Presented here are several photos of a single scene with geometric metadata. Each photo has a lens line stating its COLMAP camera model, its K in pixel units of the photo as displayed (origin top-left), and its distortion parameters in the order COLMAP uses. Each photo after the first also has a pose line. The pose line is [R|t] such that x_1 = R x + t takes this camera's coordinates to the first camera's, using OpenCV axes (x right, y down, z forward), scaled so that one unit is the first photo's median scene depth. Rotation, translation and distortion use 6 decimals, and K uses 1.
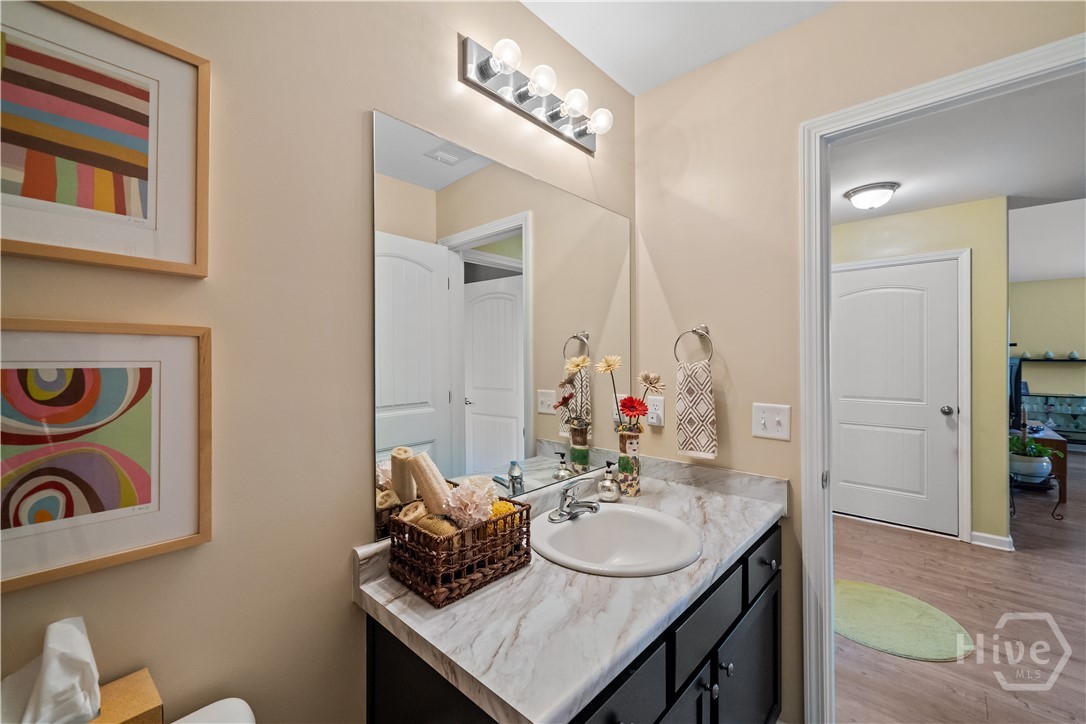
lens RADIAL K [[435.3, 0, 540.5], [0, 435.3, 355.9], [0, 0, 1]] dist [0.000033, 0.000518]
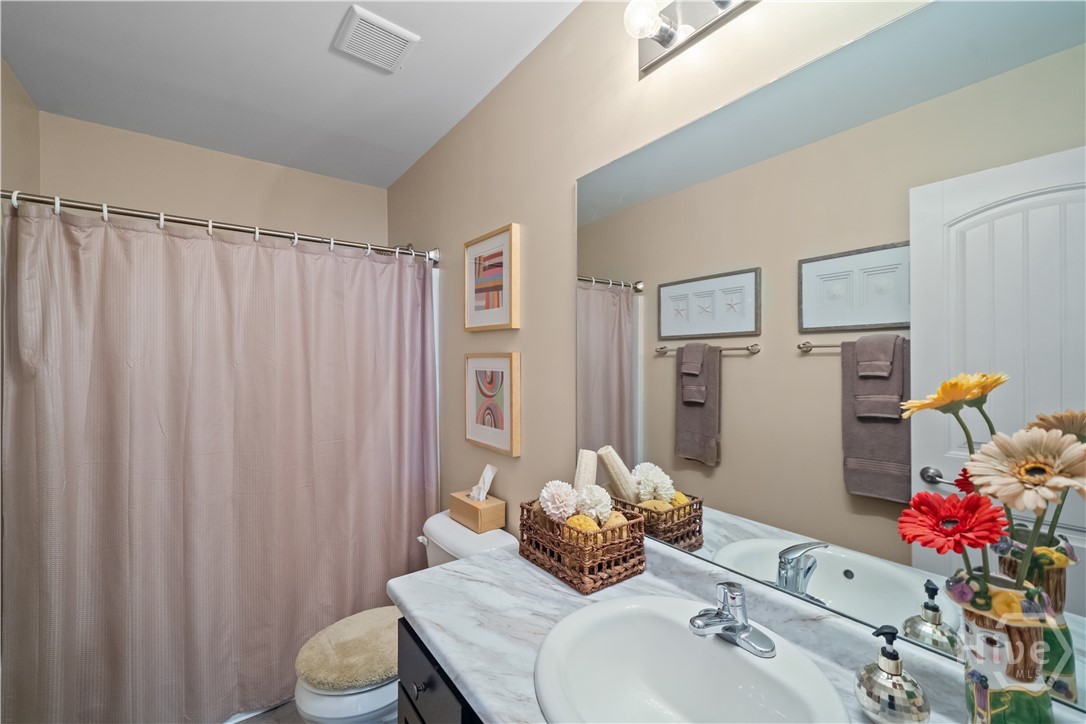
lens RADIAL K [[435.3, 0, 537.5], [0, 435.3, 370.3], [0, 0, 1]] dist [0.000033, 0.000518]
pose [[-0.173758, 0.022128, -0.984540, 1.106010], [-0.003341, 0.999729, 0.023059, -0.027593], [0.984783, 0.007296, -0.173637, 1.308441]]
